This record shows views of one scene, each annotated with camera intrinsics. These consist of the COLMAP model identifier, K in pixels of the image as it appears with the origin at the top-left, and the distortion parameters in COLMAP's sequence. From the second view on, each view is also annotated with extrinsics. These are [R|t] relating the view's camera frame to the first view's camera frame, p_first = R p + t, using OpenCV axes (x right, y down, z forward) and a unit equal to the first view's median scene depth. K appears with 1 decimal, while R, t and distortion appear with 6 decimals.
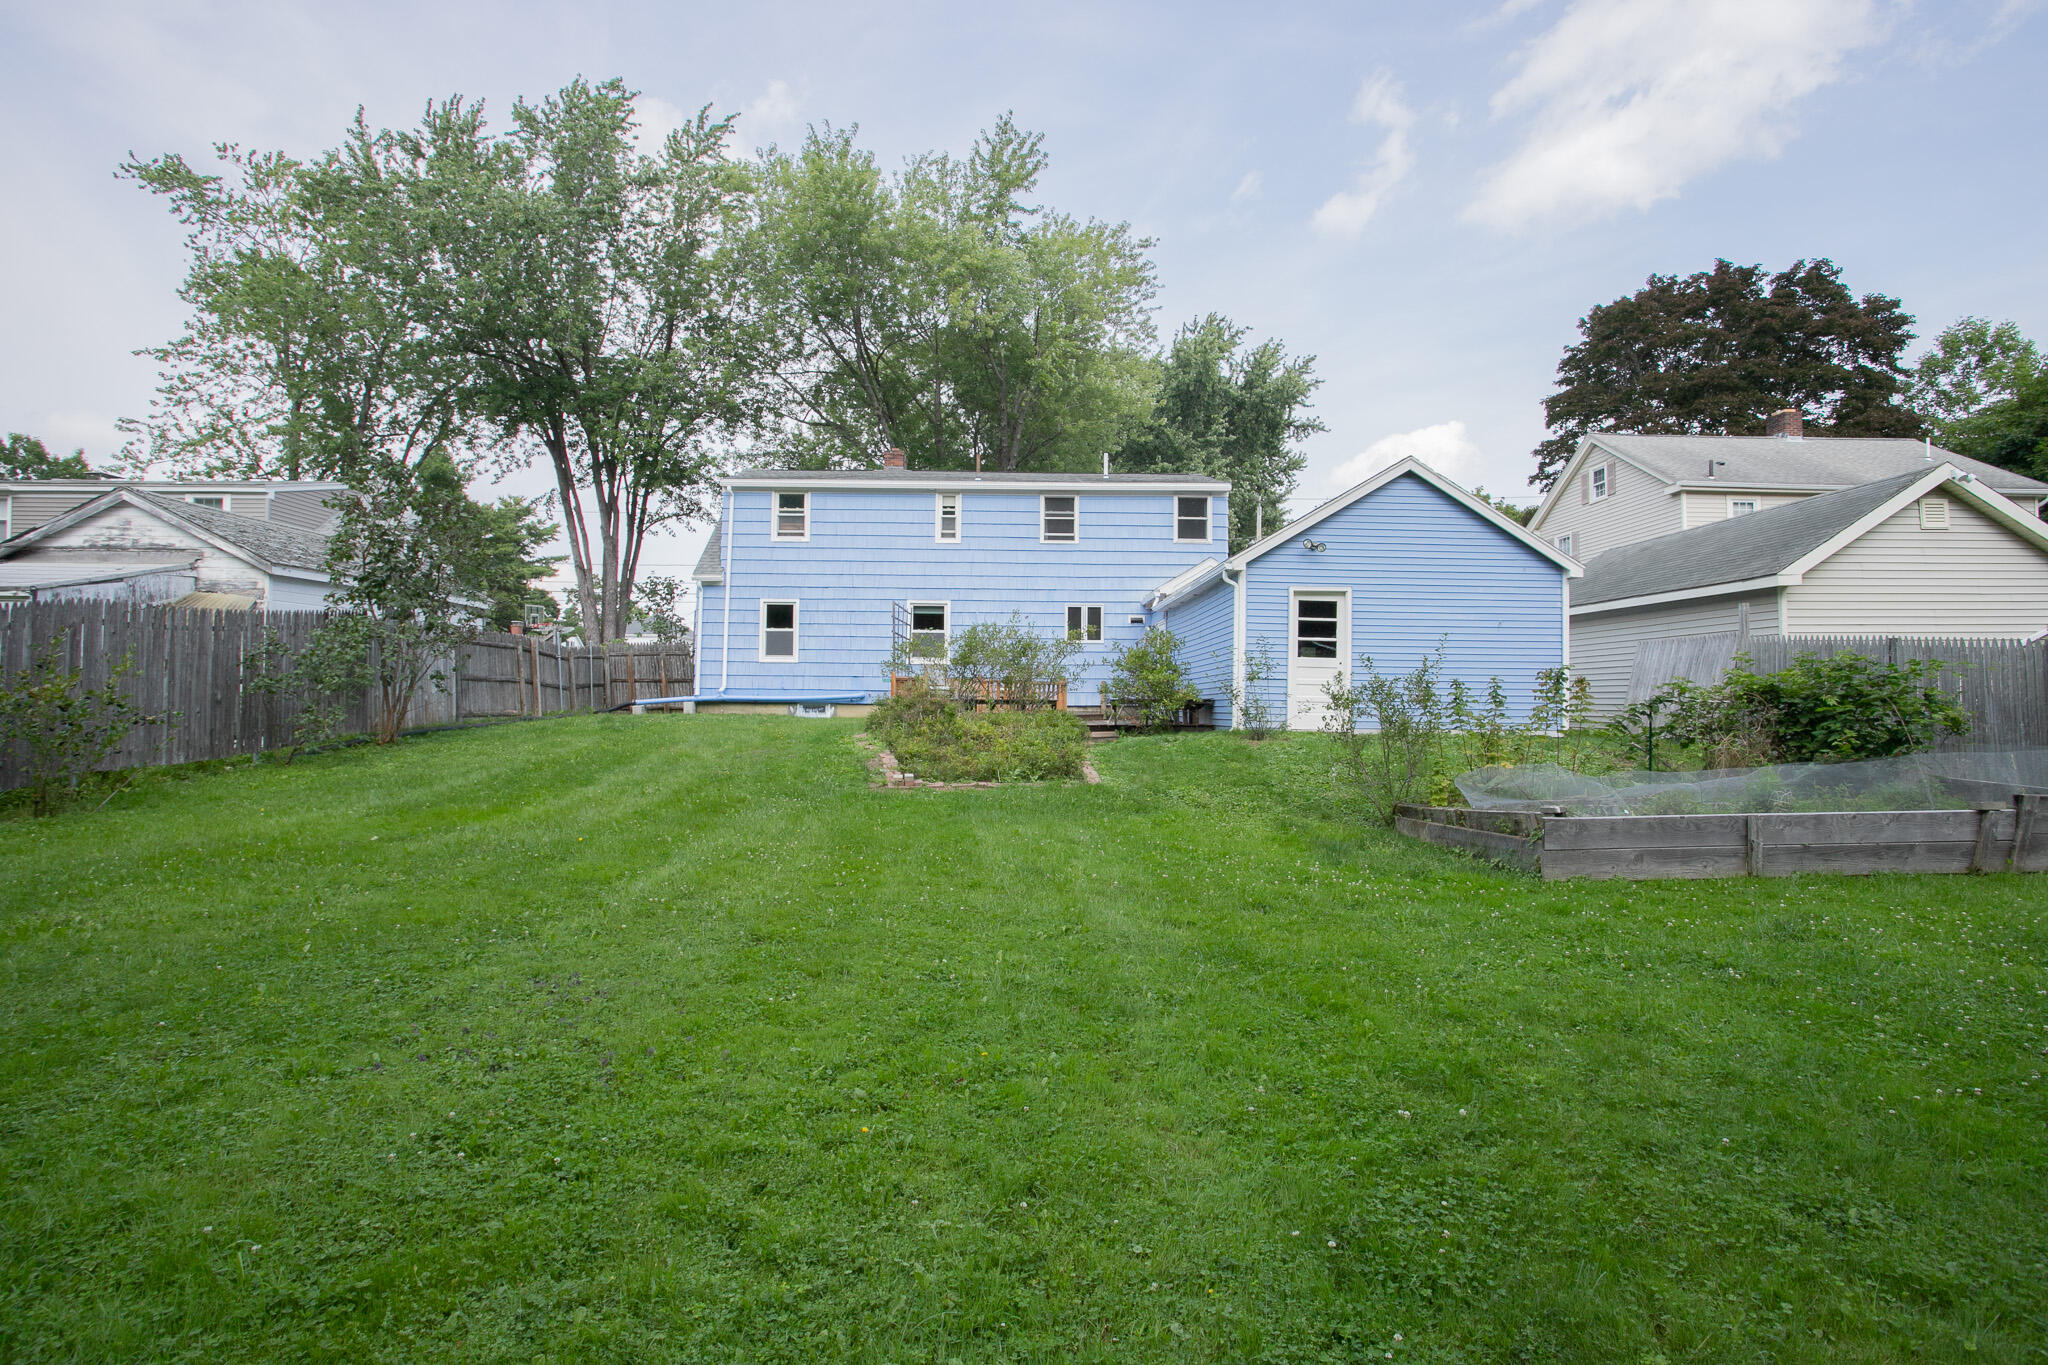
lens RADIAL K [[989.6, 0, 1024.0], [0, 989.6, 682.5], [0, 0, 1]] dist [-0.030326, -0.000079]
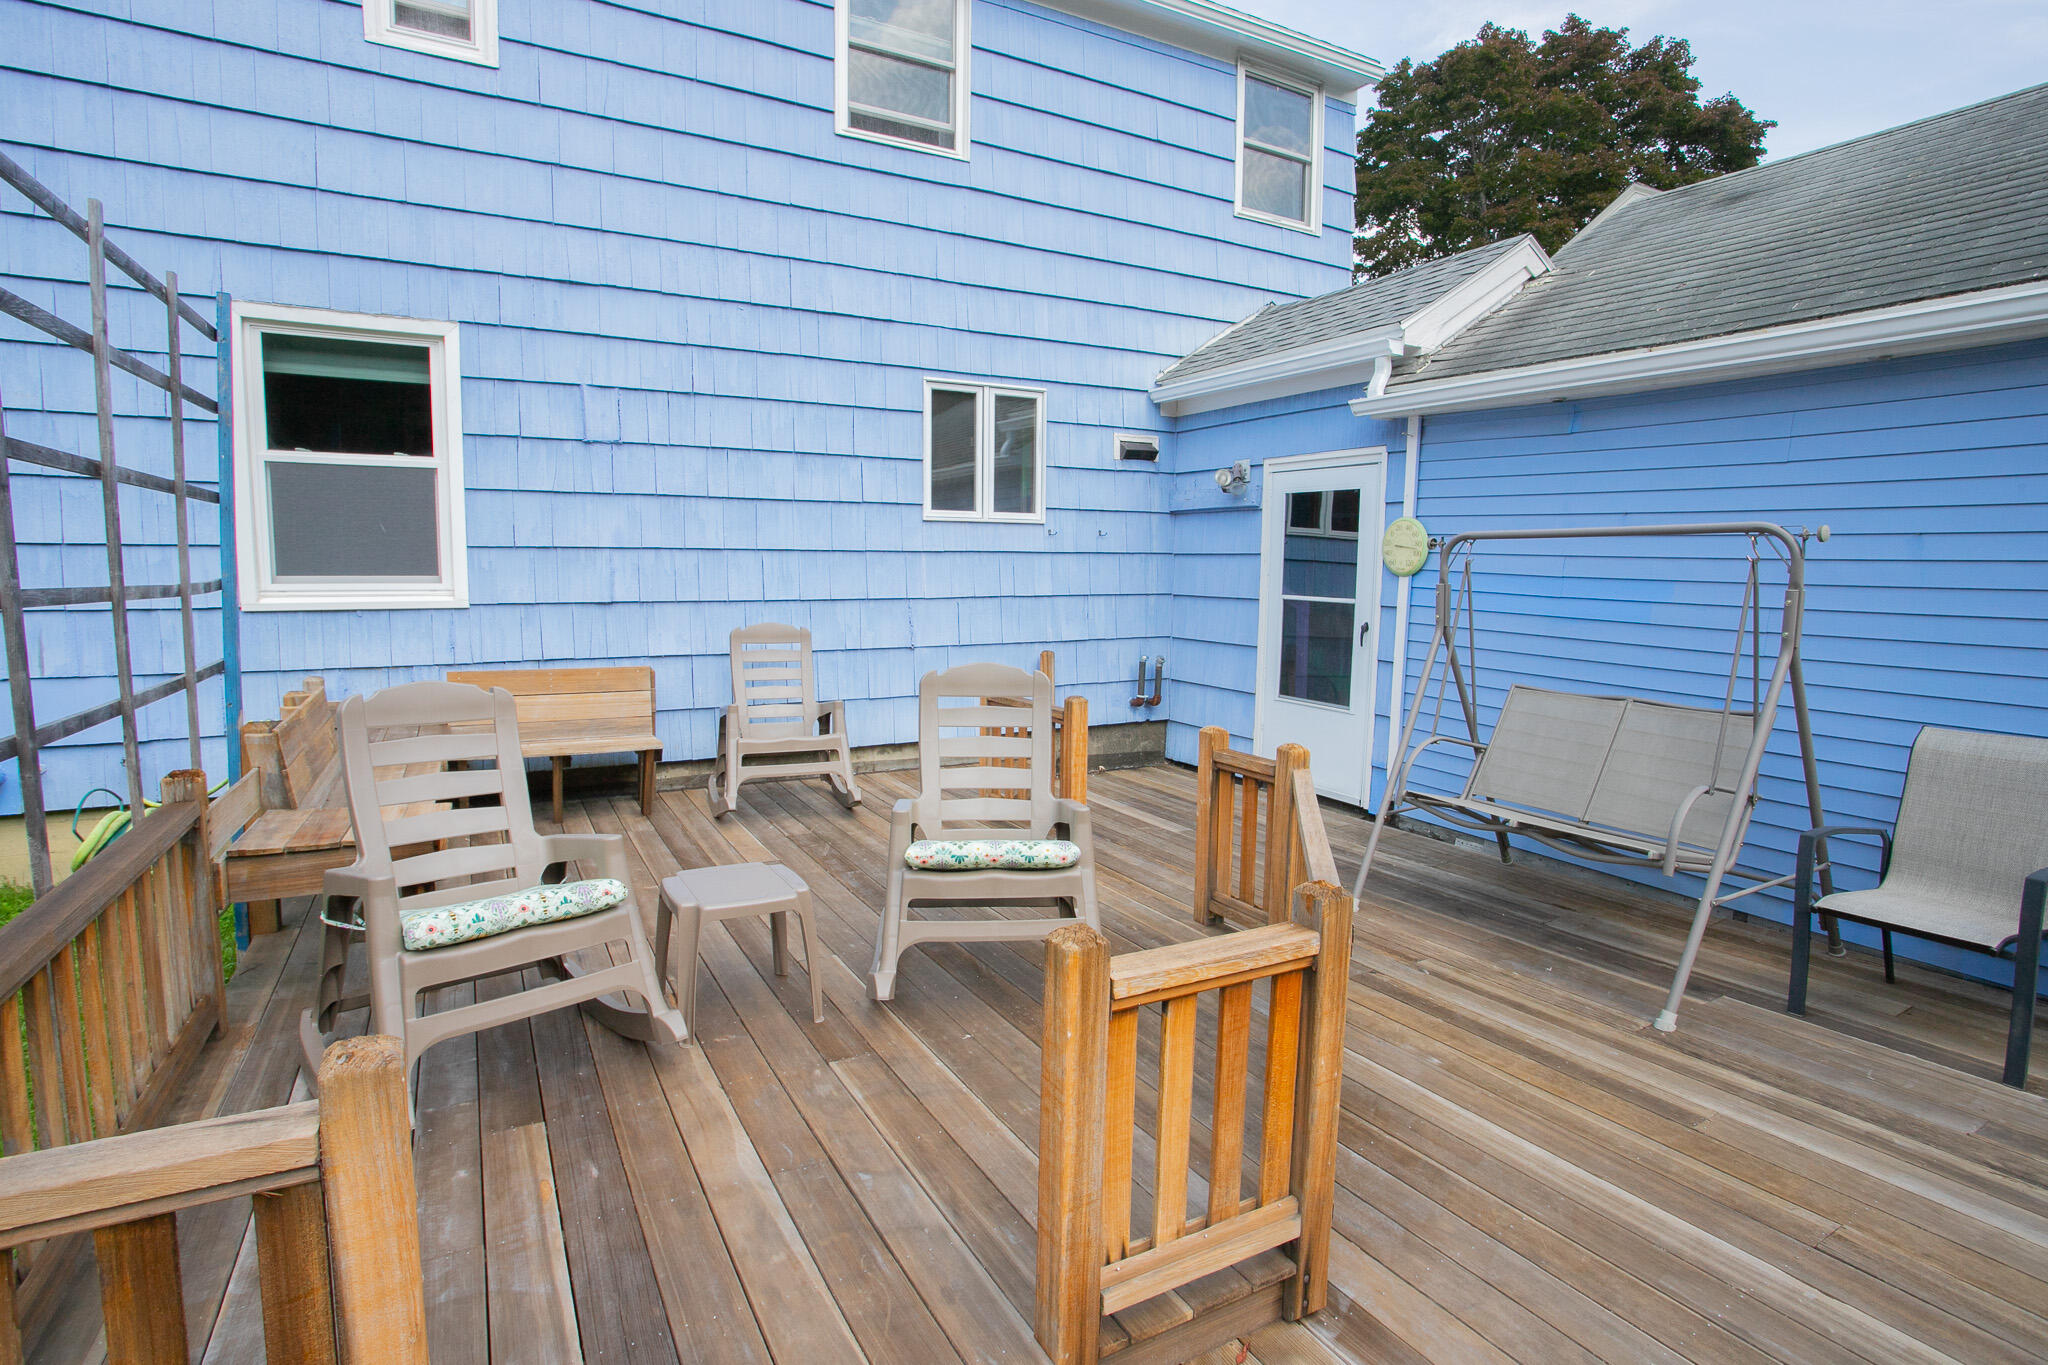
lens RADIAL K [[989.6, 0, 1024.0], [0, 989.6, 682.5], [0, 0, 1]] dist [-0.030326, -0.000079]
pose [[0.894775, -0.049998, 0.443708, -0.061384], [-0.019900, 0.988259, 0.151489, -0.036749], [-0.446073, -0.144379, 0.883274, 0.726199]]
